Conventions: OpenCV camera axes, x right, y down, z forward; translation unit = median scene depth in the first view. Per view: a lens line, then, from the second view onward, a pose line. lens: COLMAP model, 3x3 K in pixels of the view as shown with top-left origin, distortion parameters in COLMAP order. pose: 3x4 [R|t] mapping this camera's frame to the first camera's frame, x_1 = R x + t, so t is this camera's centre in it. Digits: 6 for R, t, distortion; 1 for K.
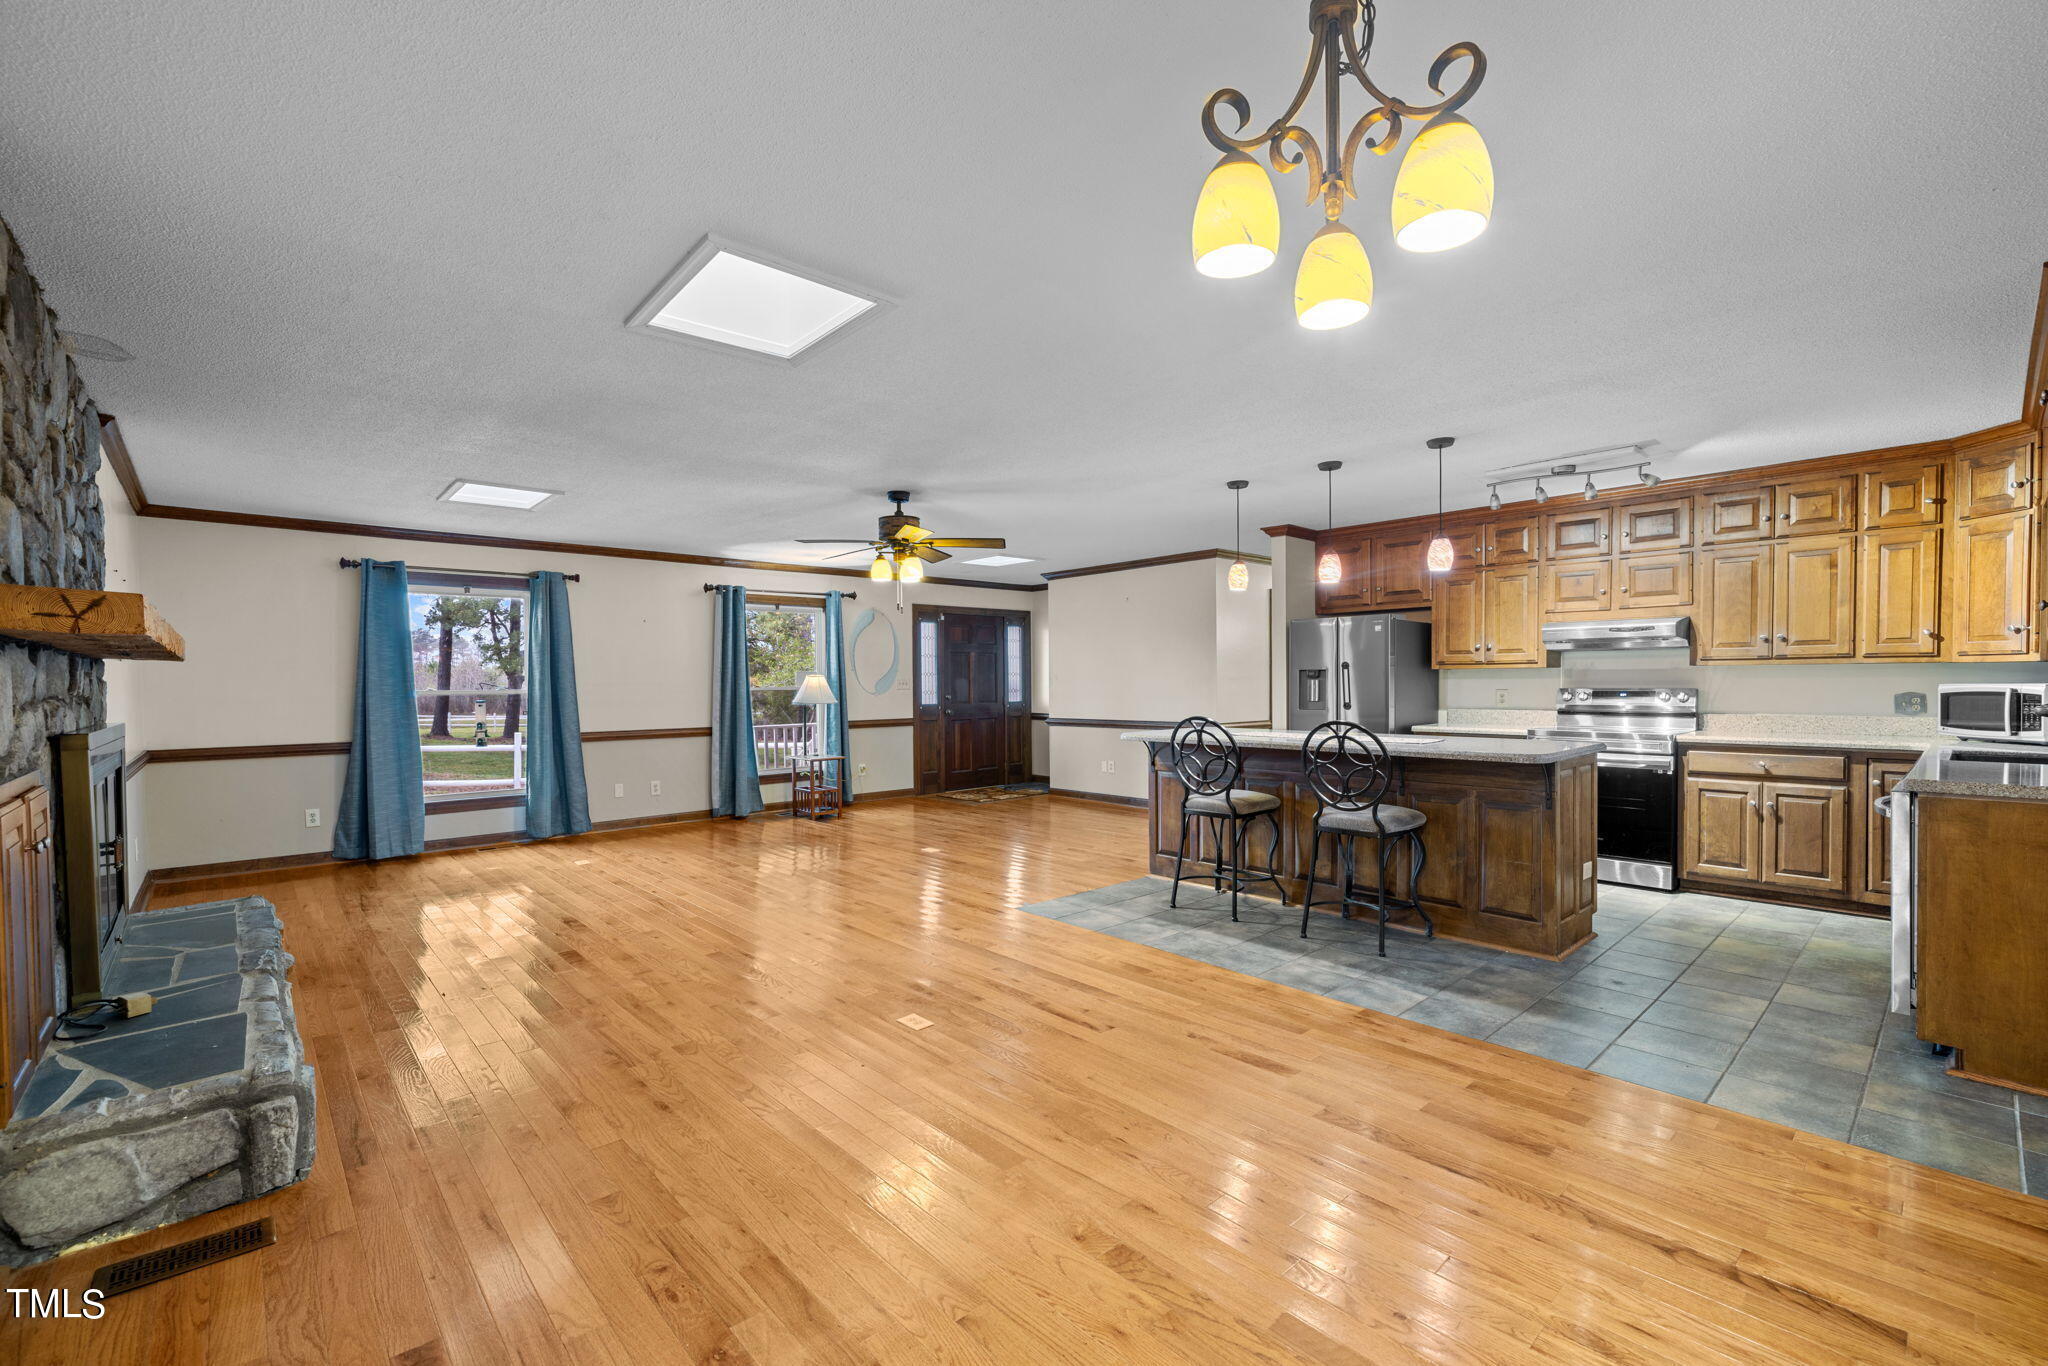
lens RADIAL K [[860.3, 0, 1017.8], [0, 860.3, 698.2], [0, 0, 1]] dist [0.002816, 0.000788]
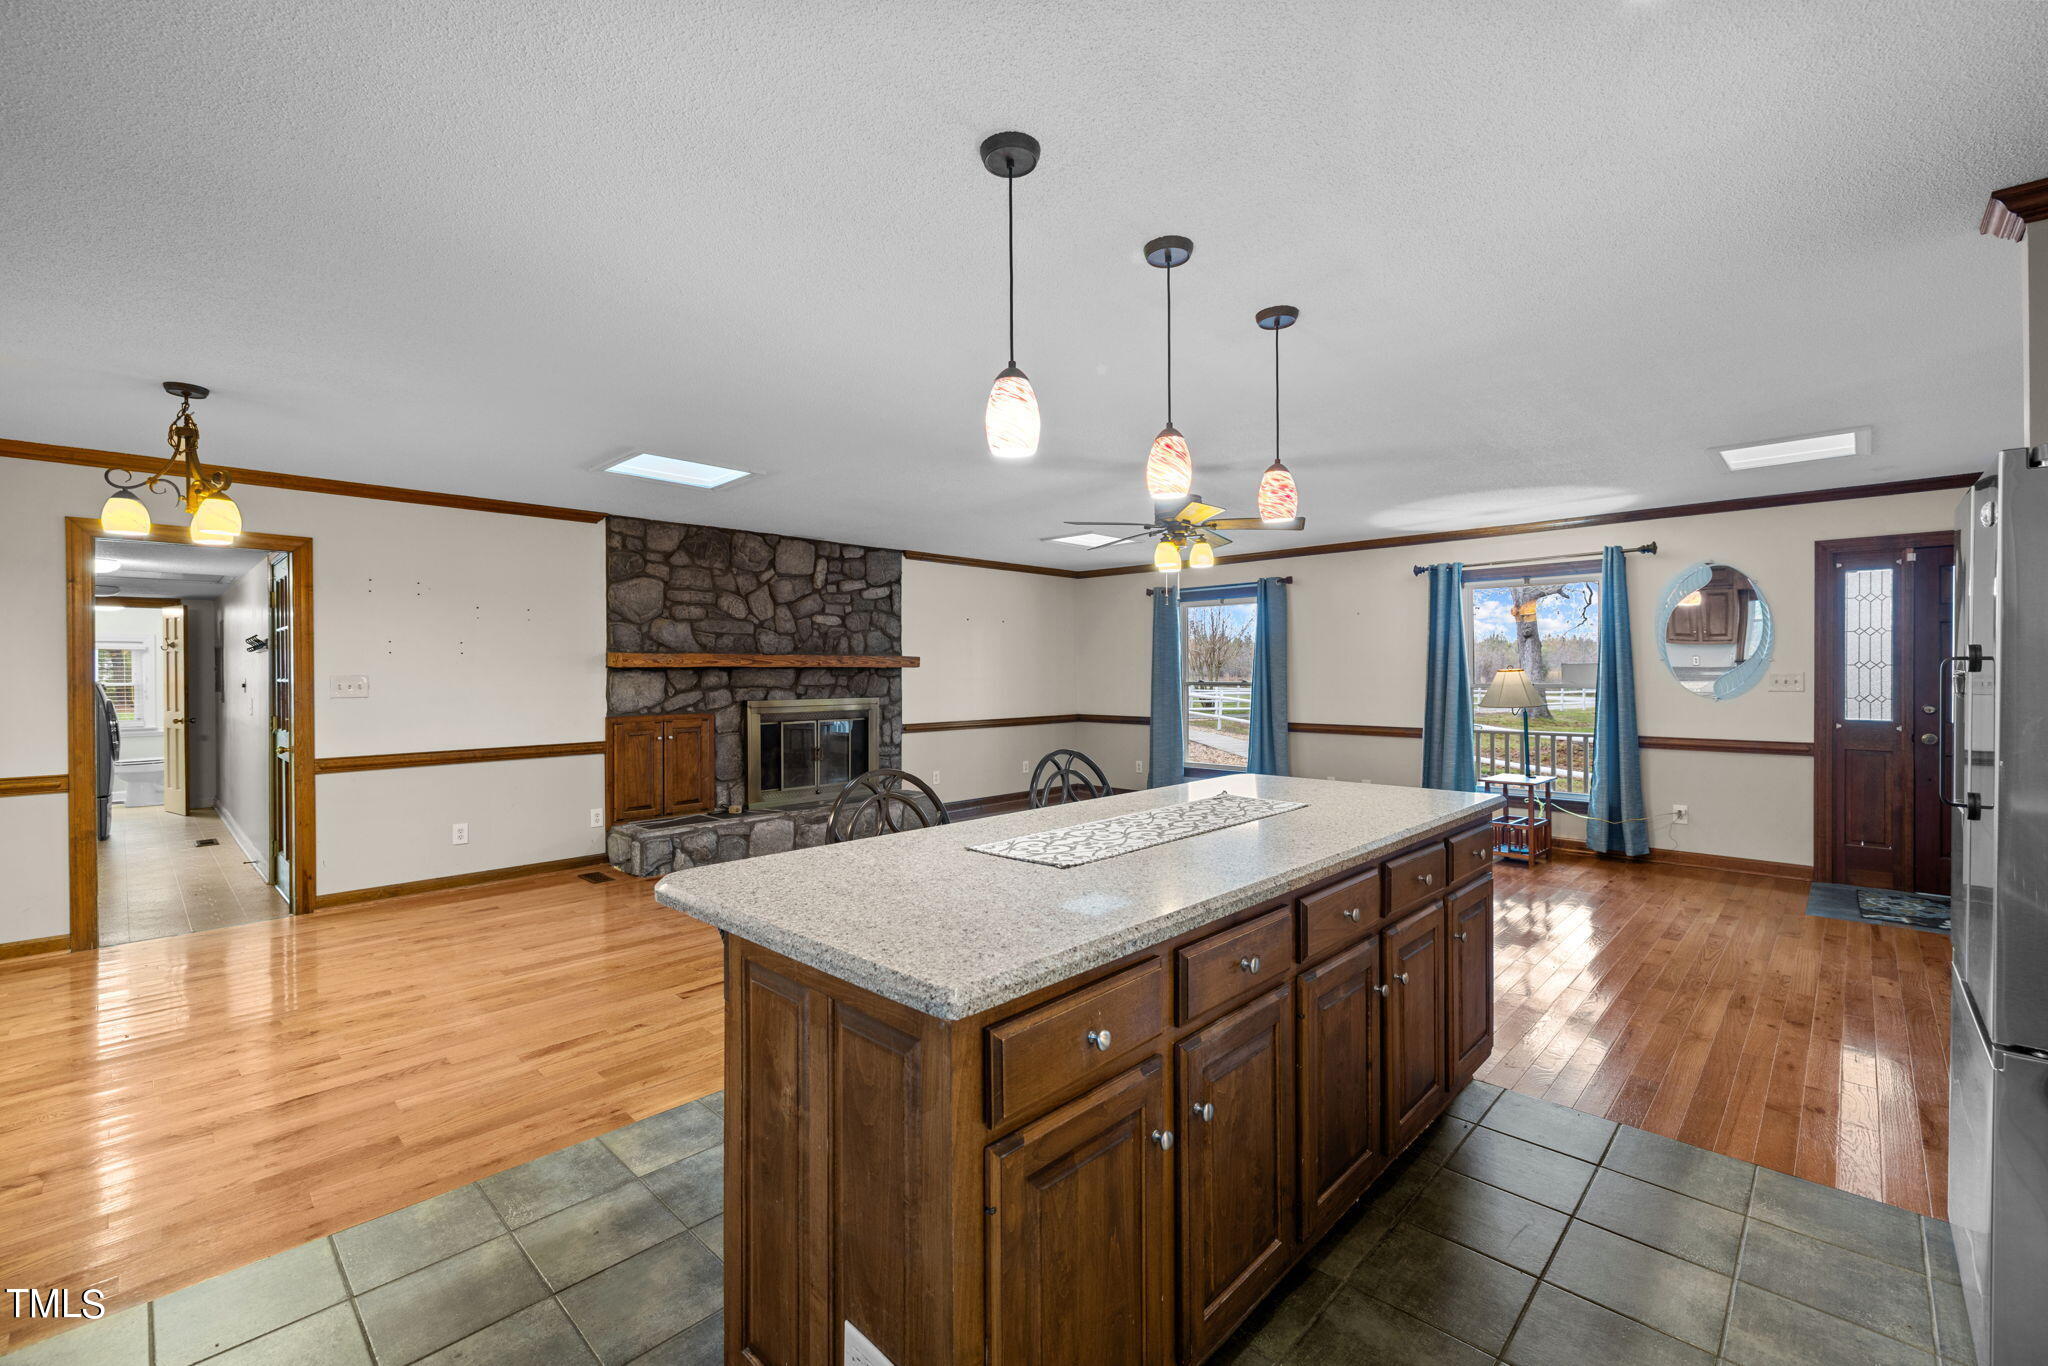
lens RADIAL K [[860.3, 0, 1019.4], [0, 860.3, 680.4], [0, 0, 1]] dist [0.002816, 0.000788]
pose [[0.067966, 0.017063, -0.997542, 0.817013], [-0.013646, 0.999776, 0.016171, -0.039705], [0.997594, 0.012514, 0.068184, 0.875435]]
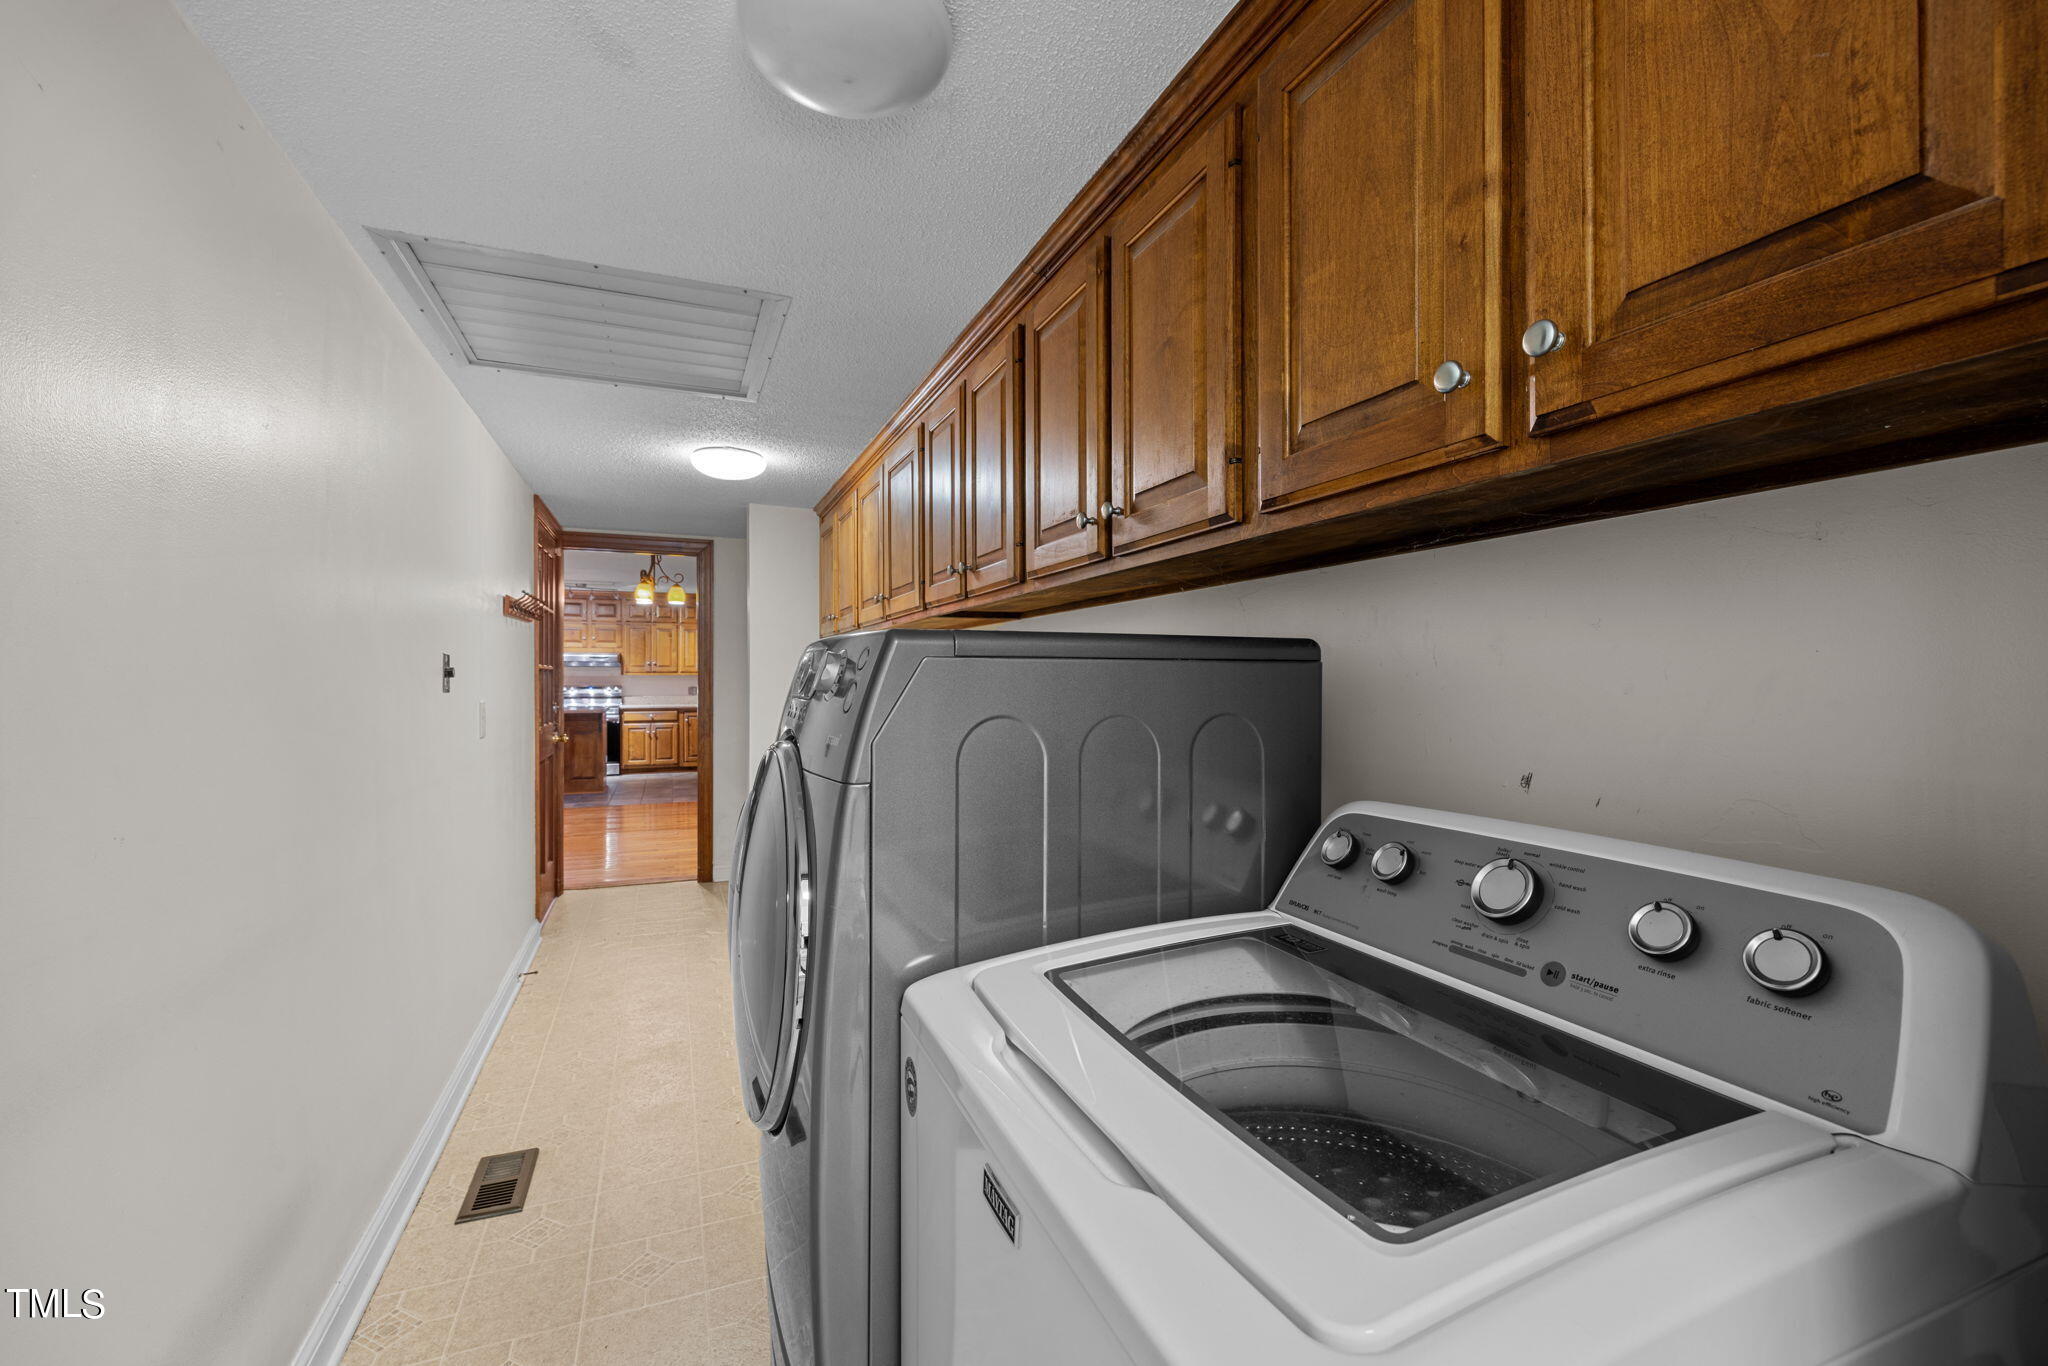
lens RADIAL K [[860.3, 0, 1023.4], [0, 860.3, 683.7], [0, 0, 1]] dist [0.002816, 0.000788]
pose [[0.337647, 0.005949, 0.941254, -1.037671], [0.017548, 0.999766, -0.012614, 0.033901], [-0.941109, 0.020776, 0.337463, -0.786355]]
